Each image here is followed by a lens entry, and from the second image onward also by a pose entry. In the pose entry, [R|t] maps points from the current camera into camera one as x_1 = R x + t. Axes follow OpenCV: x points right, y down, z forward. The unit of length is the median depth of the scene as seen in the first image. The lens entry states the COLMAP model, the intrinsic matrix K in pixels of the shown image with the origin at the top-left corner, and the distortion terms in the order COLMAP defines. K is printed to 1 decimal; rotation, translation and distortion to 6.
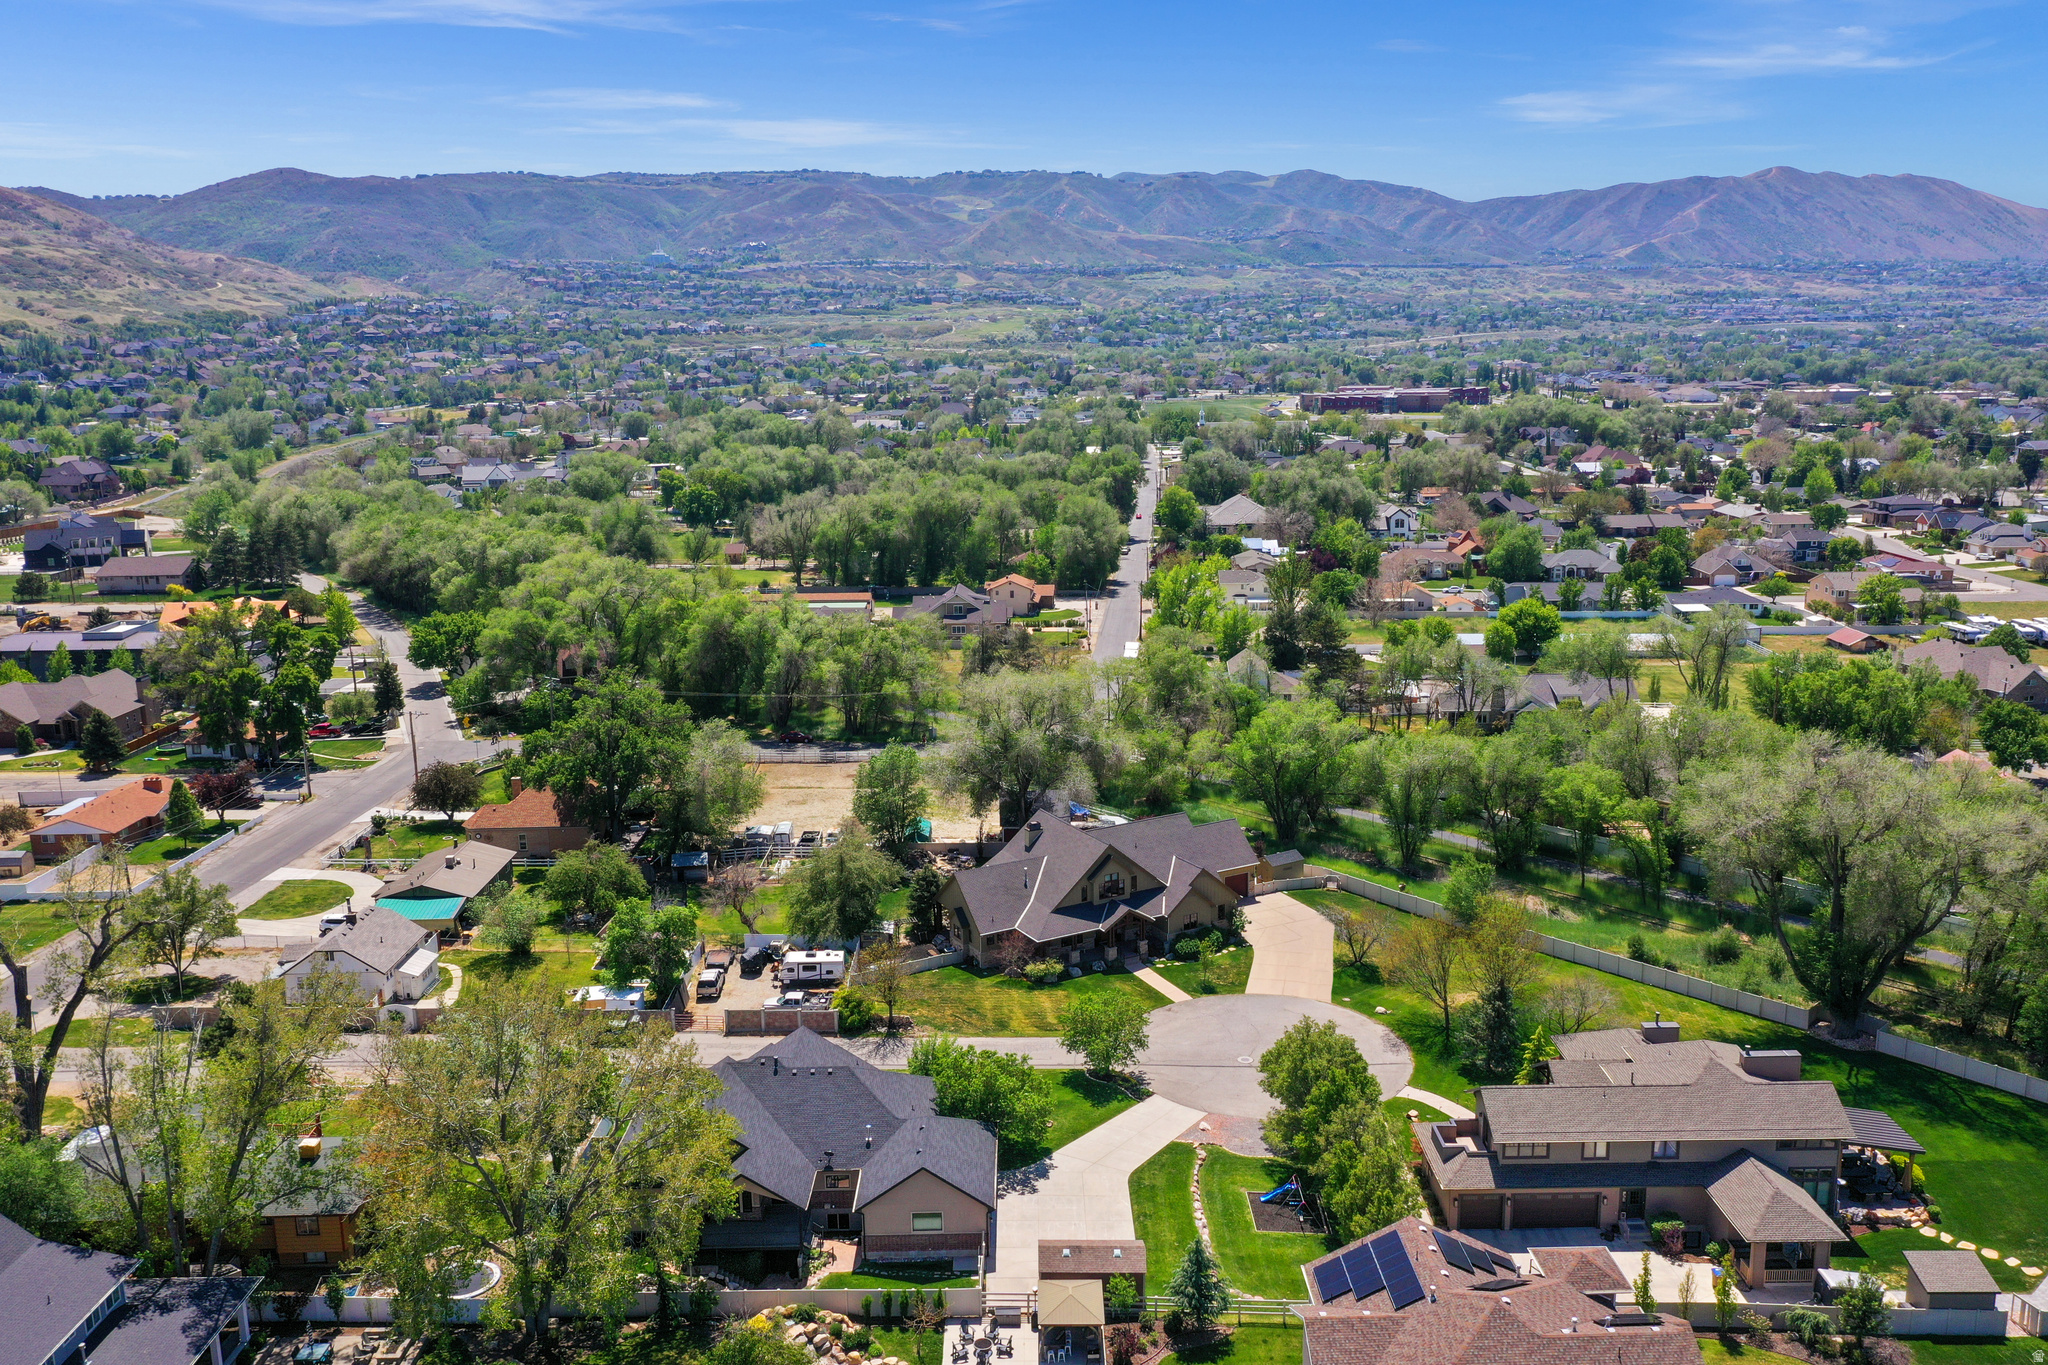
lens RADIAL K [[1622.0, 0, 1021.3], [0, 1622.0, 677.3], [0, 0, 1]] dist [0.017265, 0.005342]
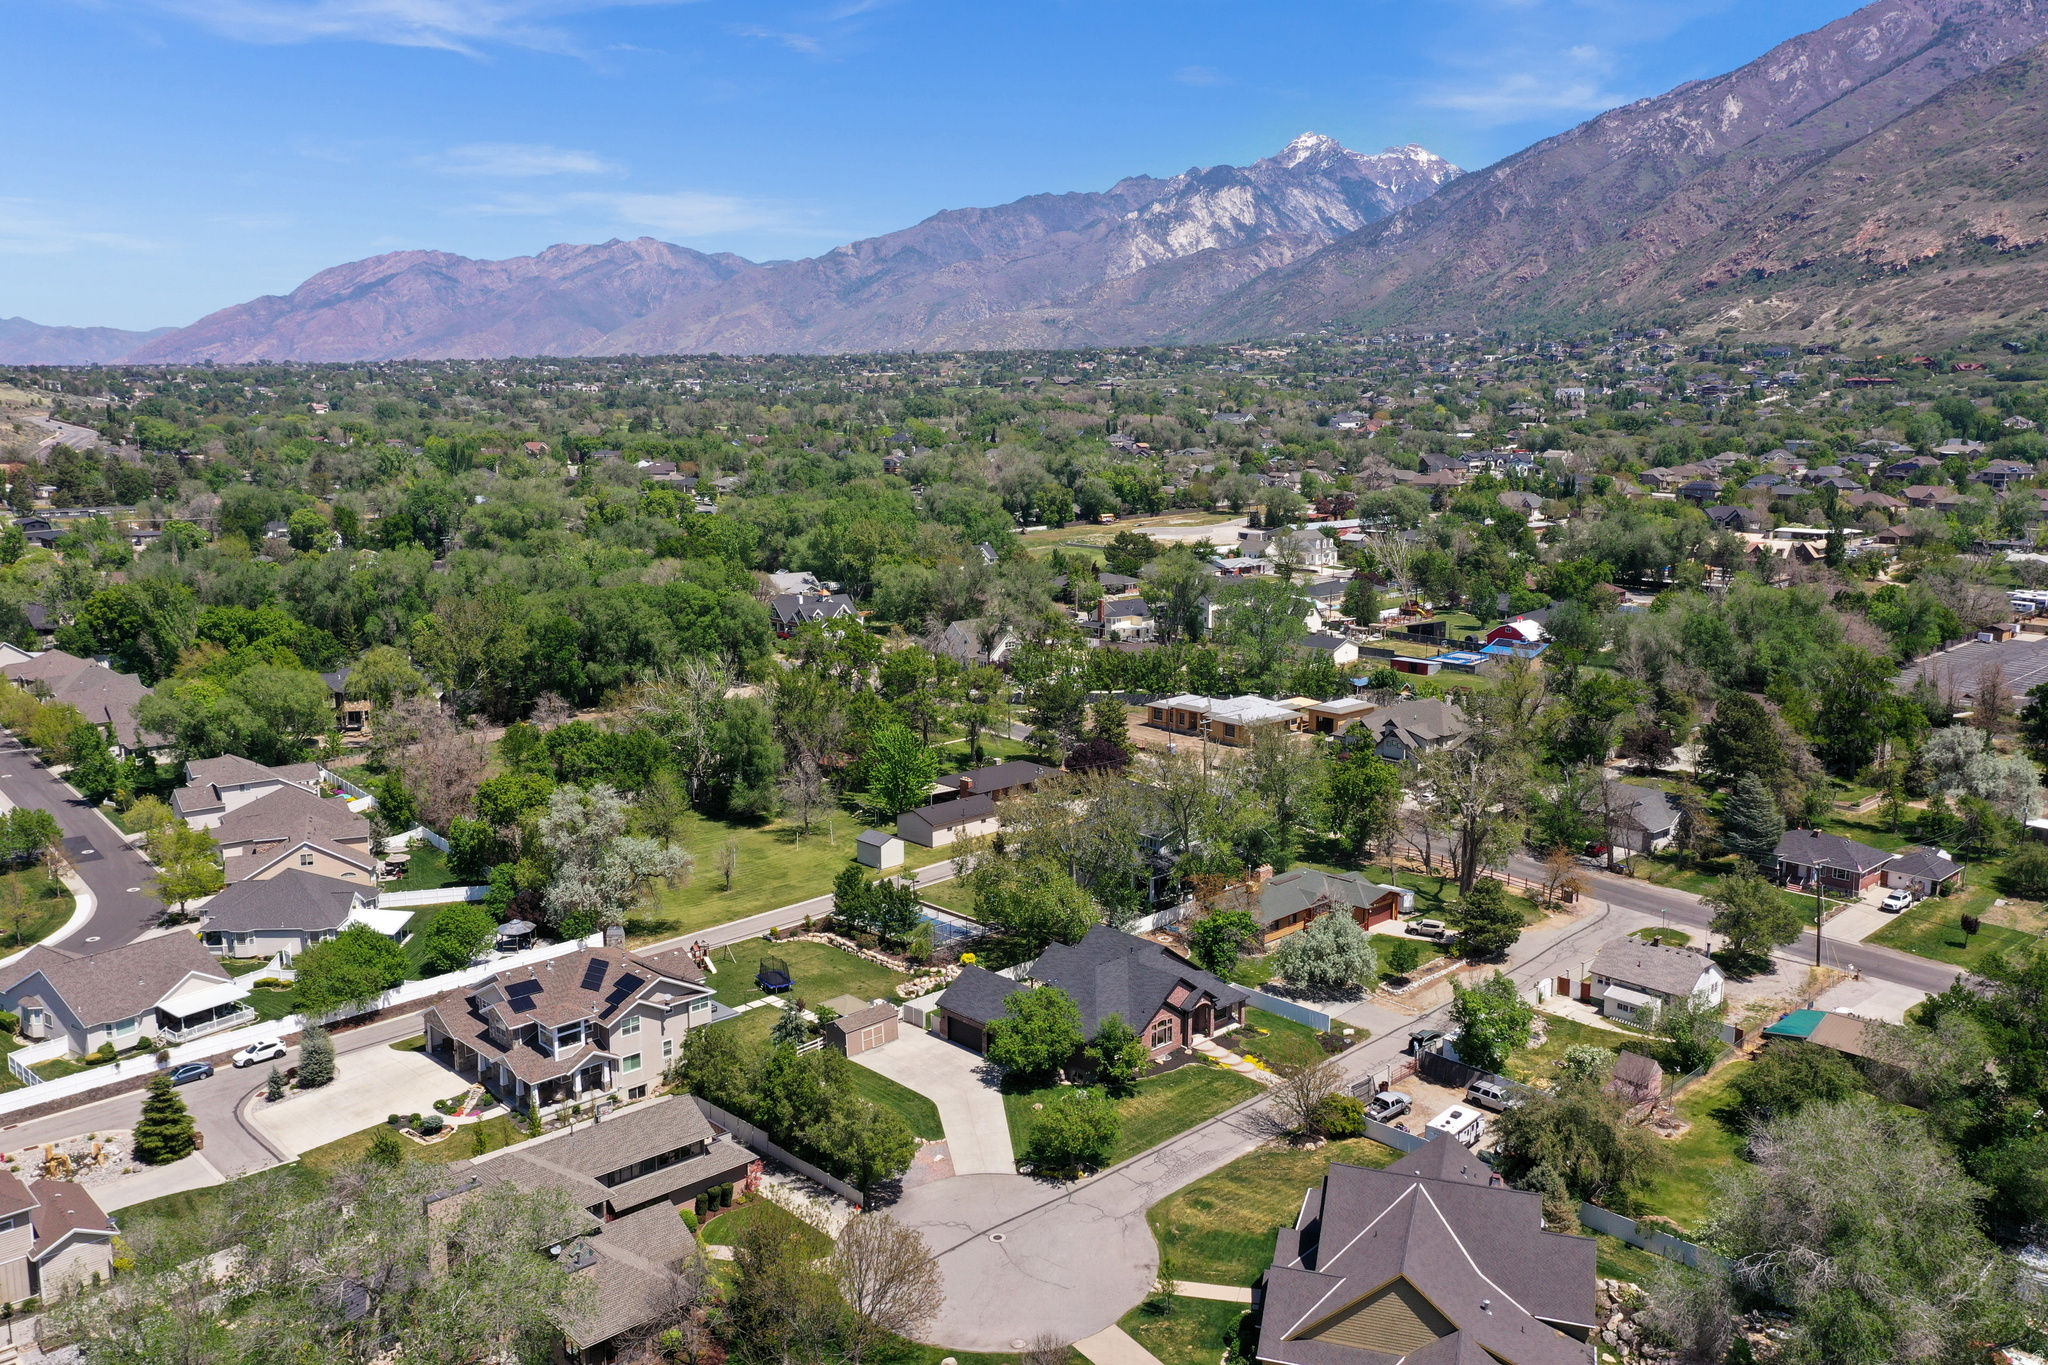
lens RADIAL K [[1622.0, 0, 1021.3], [0, 1622.0, 677.3], [0, 0, 1]] dist [0.017265, 0.005342]
pose [[-0.724706, 0.132324, -0.676233, 0.627296], [-0.132231, 0.936441, 0.324951, -0.322111], [0.676252, 0.324913, -0.661147, 1.337075]]
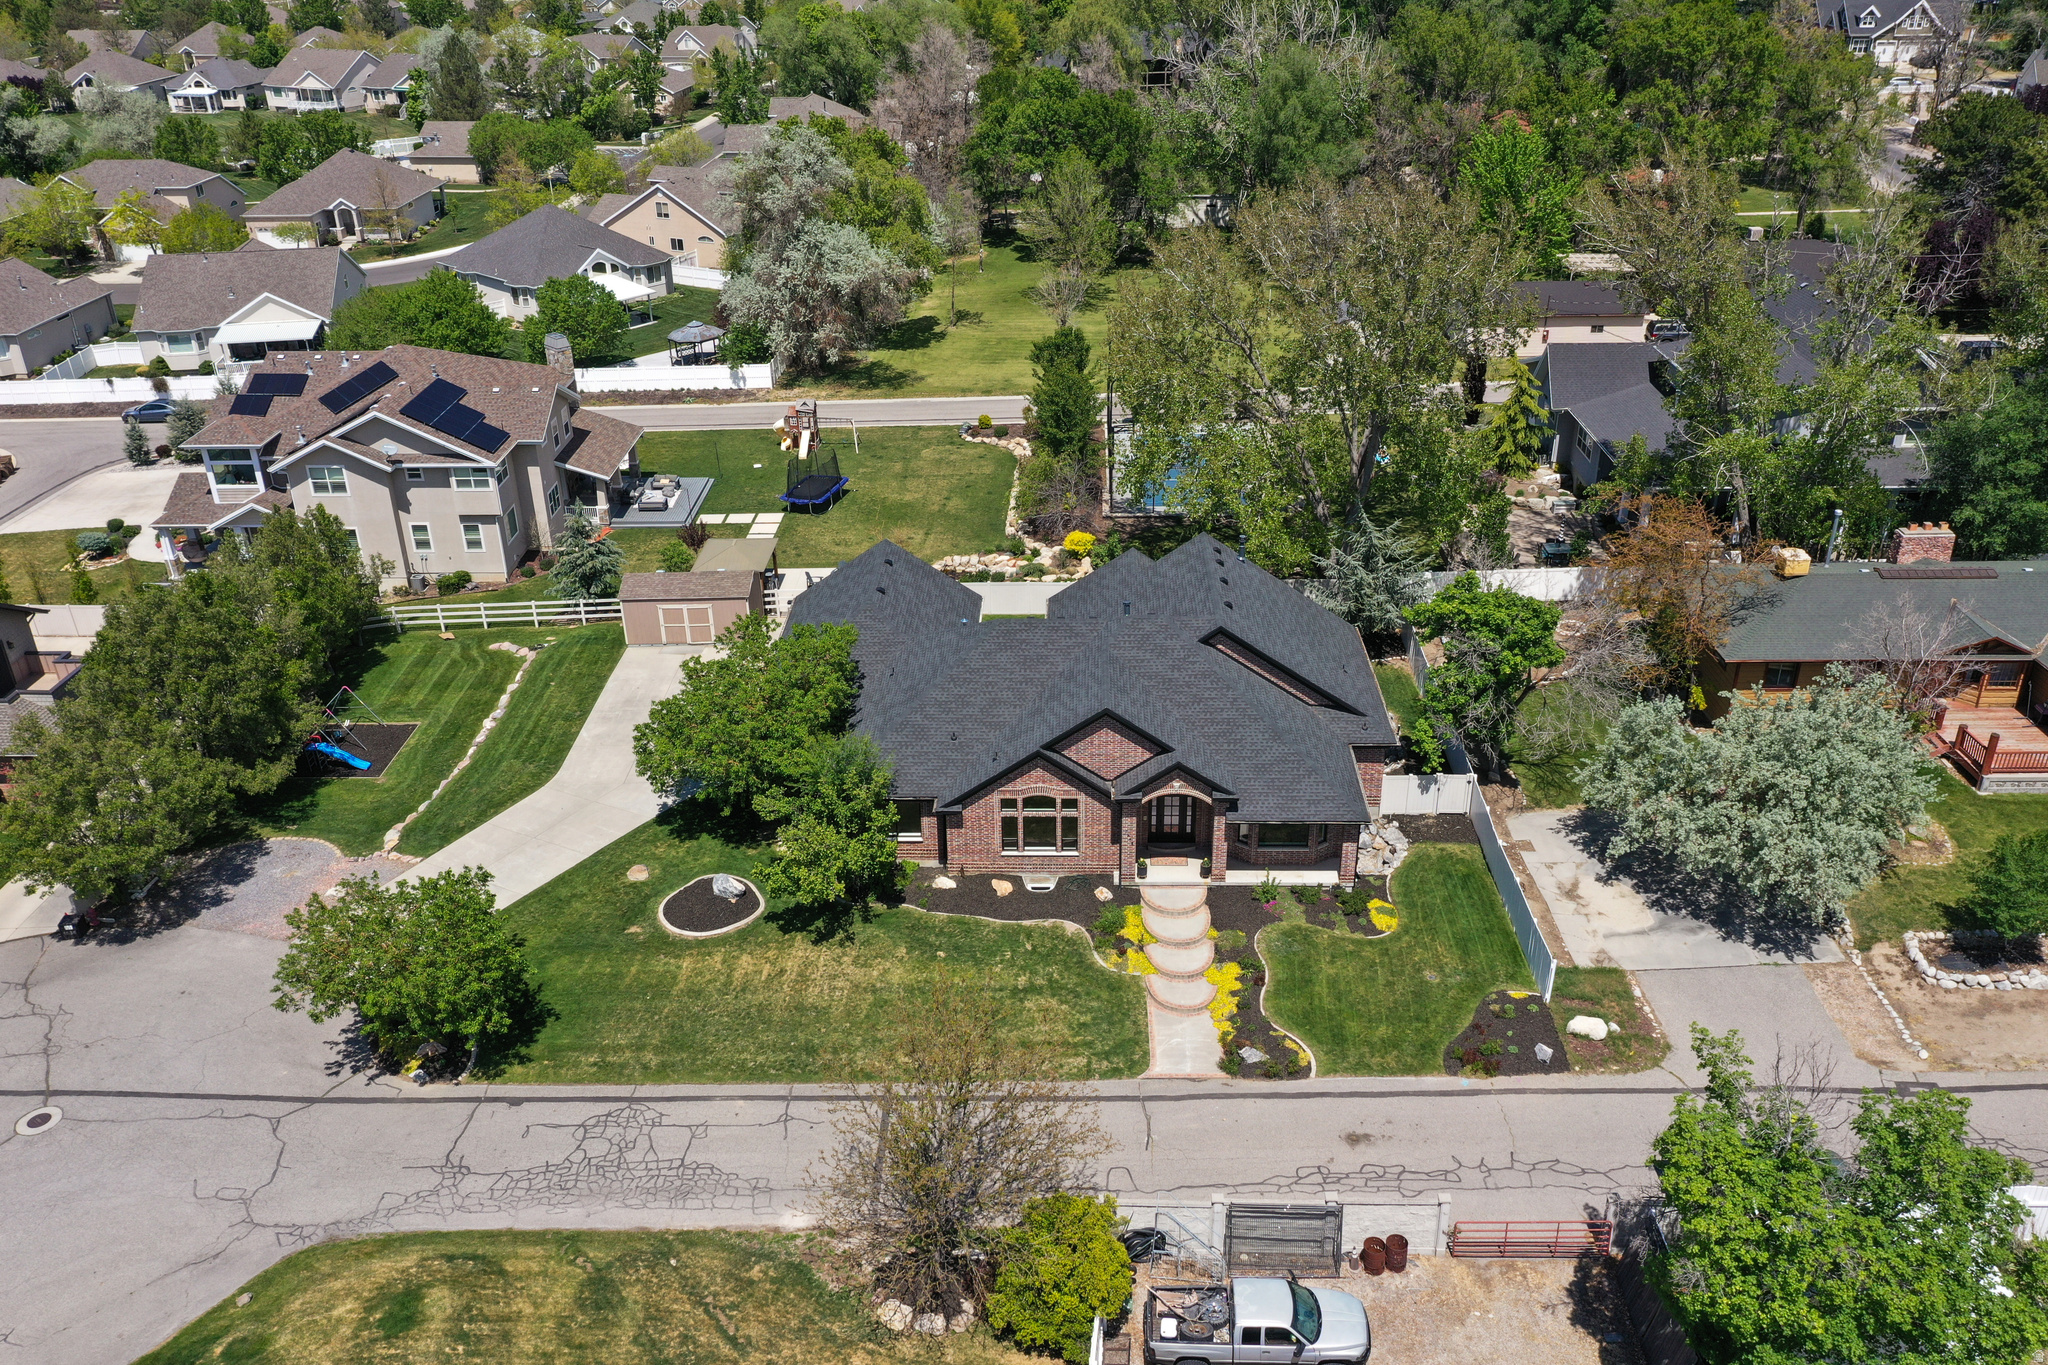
lens RADIAL K [[1622.0, 0, 1021.3], [0, 1622.0, 677.3], [0, 0, 1]] dist [0.017265, 0.005342]
pose [[-0.998947, 0.014427, 0.043541, -0.103023], [0.038519, 0.779238, 0.625543, -0.074073], [-0.024904, 0.626562, -0.778974, 1.086620]]
